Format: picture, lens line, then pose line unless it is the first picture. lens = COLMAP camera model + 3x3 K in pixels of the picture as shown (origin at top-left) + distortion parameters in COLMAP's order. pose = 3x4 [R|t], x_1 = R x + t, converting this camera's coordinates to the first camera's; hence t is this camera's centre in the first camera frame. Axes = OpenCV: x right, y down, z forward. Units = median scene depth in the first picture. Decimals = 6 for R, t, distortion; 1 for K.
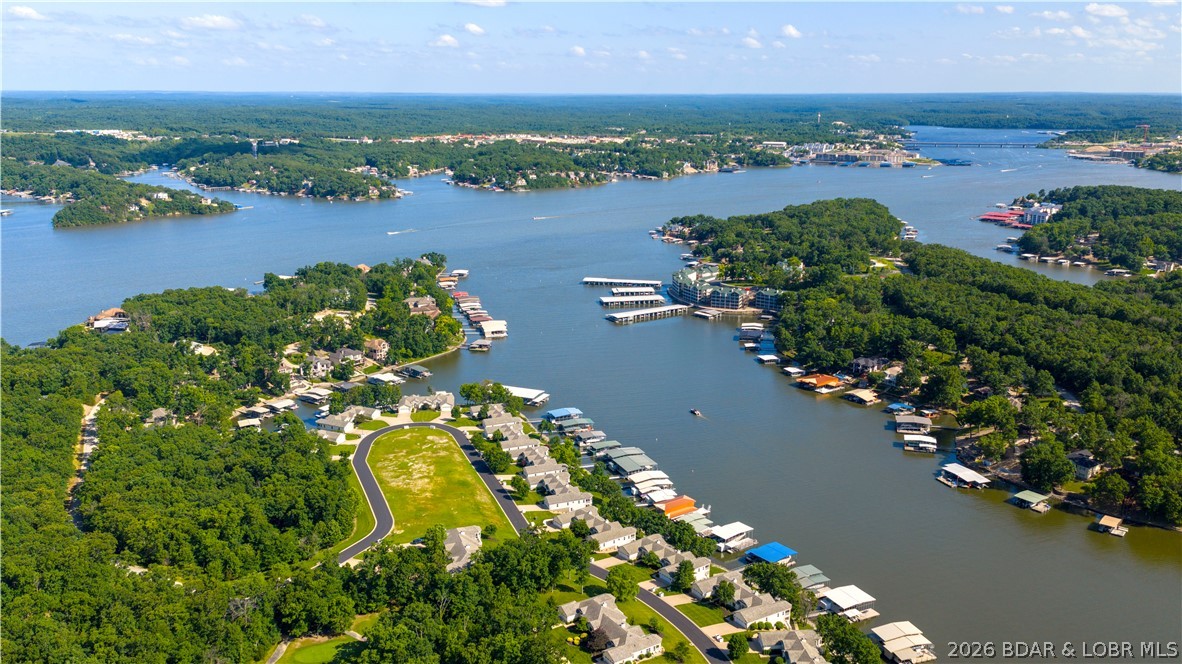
lens RADIAL K [[976.5, 0, 592.7], [0, 976.5, 343.6], [0, 0, 1]] dist [0.030417, -0.009741]
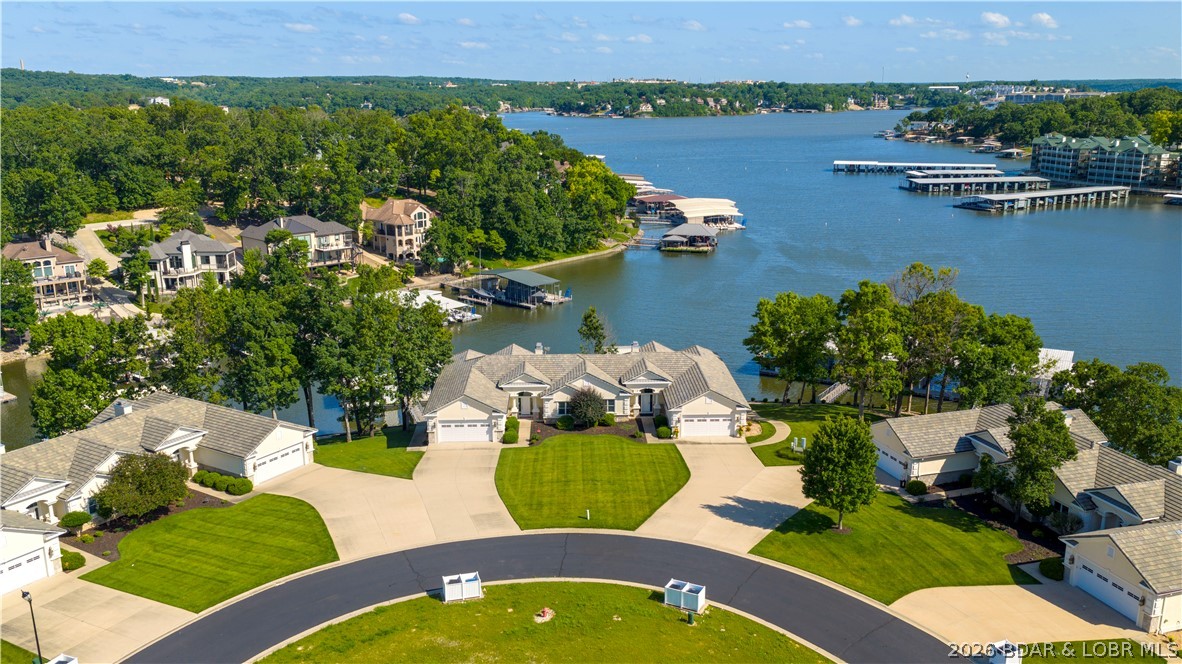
lens RADIAL K [[976.5, 0, 592.7], [0, 976.5, 343.6], [0, 0, 1]] dist [0.030417, -0.009741]
pose [[0.996087, 0.017074, -0.086713, -0.089211], [-0.016888, 0.999853, 0.002874, 0.030014], [0.086750, -0.001398, 0.996229, 0.477601]]
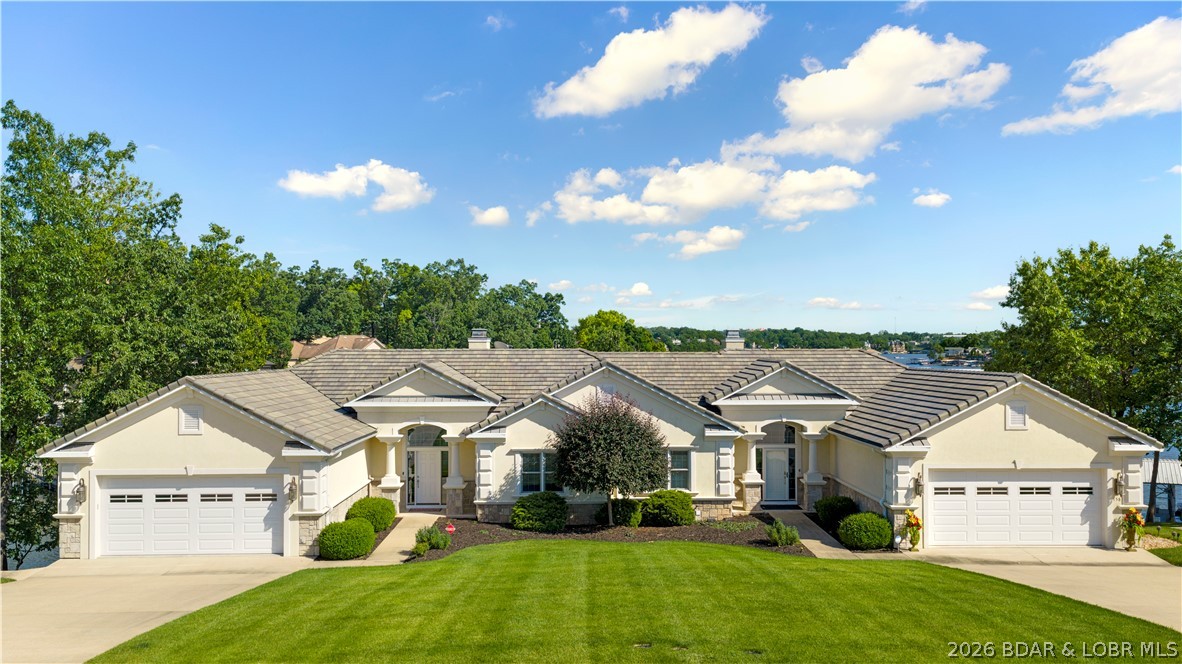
lens RADIAL K [[976.5, 0, 592.7], [0, 976.5, 343.6], [0, 0, 1]] dist [0.030417, -0.009741]
pose [[0.994658, -0.005116, -0.103095, -0.095575], [-0.021252, 0.967225, -0.253029, 0.041341], [0.101011, 0.253868, 0.961950, 0.545978]]
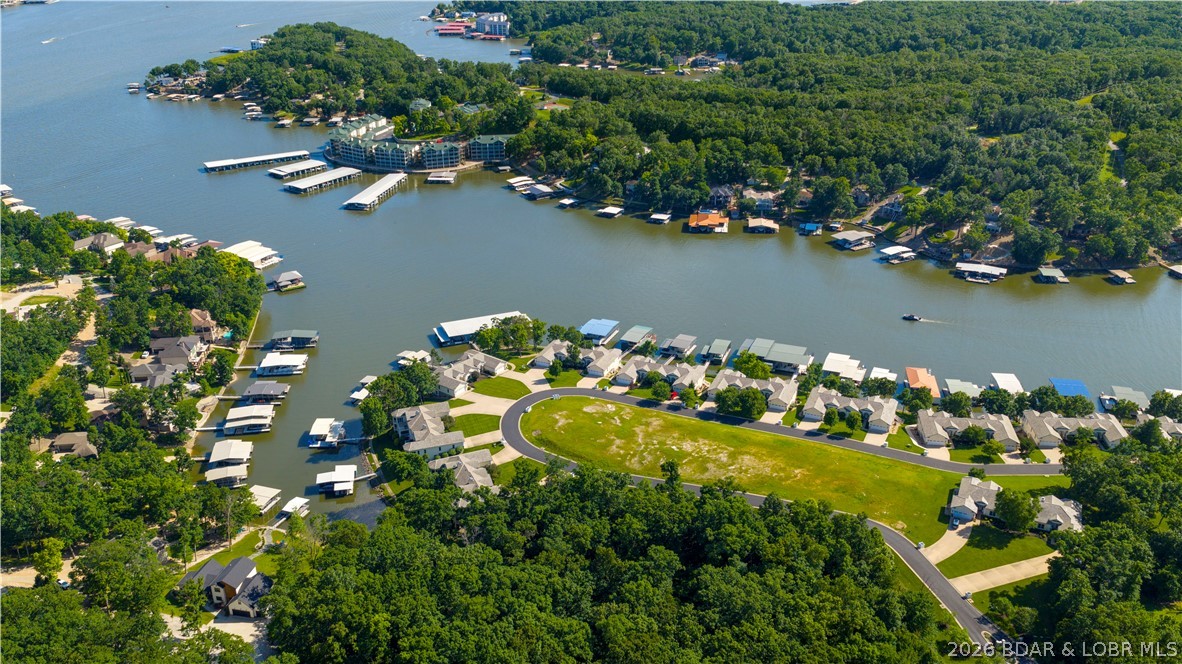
lens RADIAL K [[976.5, 0, 592.7], [0, 976.5, 343.6], [0, 0, 1]] dist [0.030417, -0.009741]
pose [[0.707251, -0.300262, 0.640031, -0.319541], [0.182761, 0.952204, 0.244758, -0.065908], [-0.682931, -0.056133, 0.728323, 0.250473]]
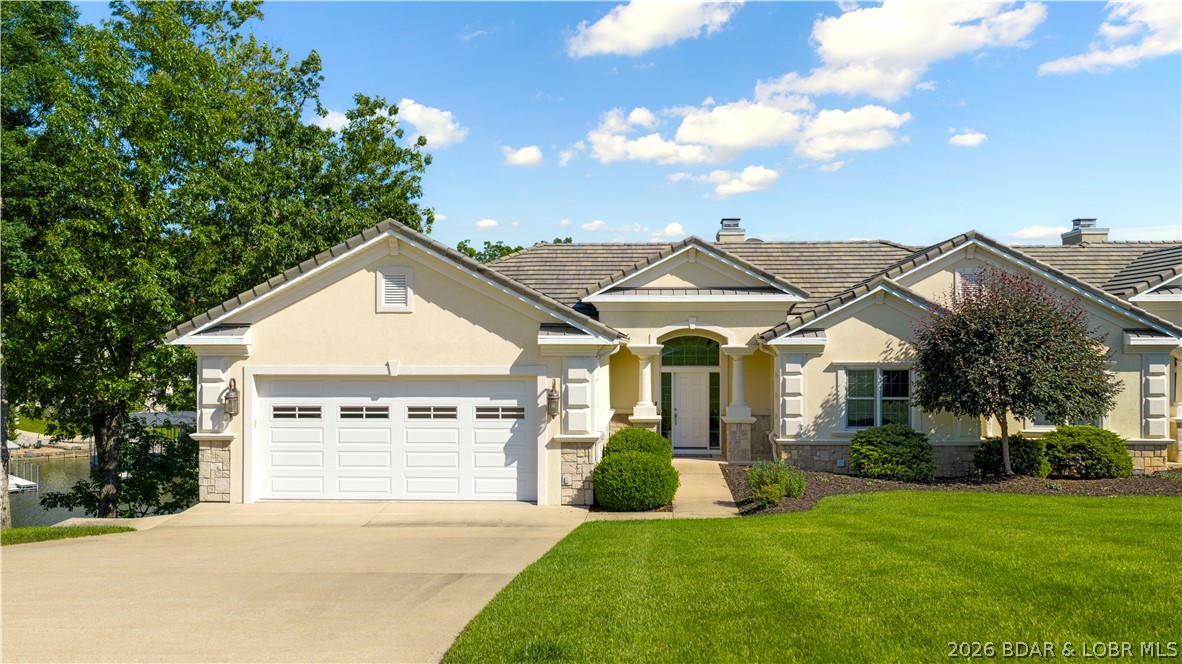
lens RADIAL K [[976.5, 0, 592.7], [0, 976.5, 343.6], [0, 0, 1]] dist [0.030417, -0.009741]
pose [[0.982598, -0.004245, -0.185699, -0.103100], [-0.043081, 0.967269, -0.250070, 0.041879], [0.180682, 0.253719, 0.950253, 0.556356]]
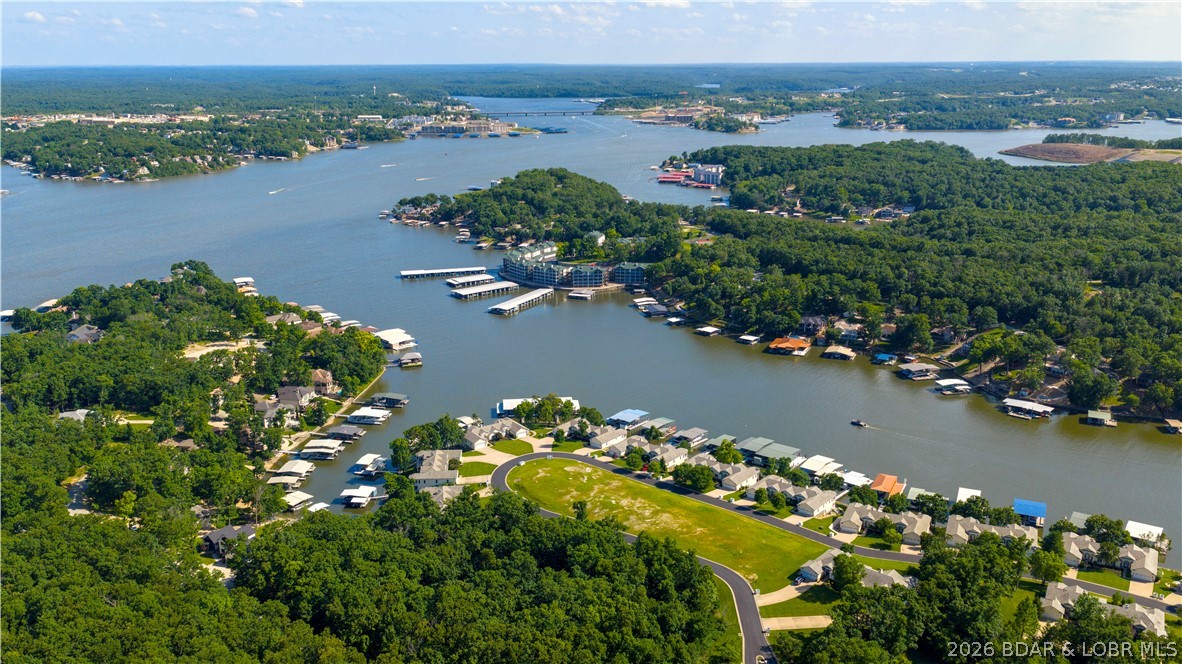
lens RADIAL K [[976.5, 0, 592.7], [0, 976.5, 343.6], [0, 0, 1]] dist [0.030417, -0.009741]
pose [[0.879128, -0.137922, 0.456193, -0.274318], [0.125666, 0.990418, 0.057264, -0.031103], [-0.459720, 0.006985, 0.888036, 0.120089]]
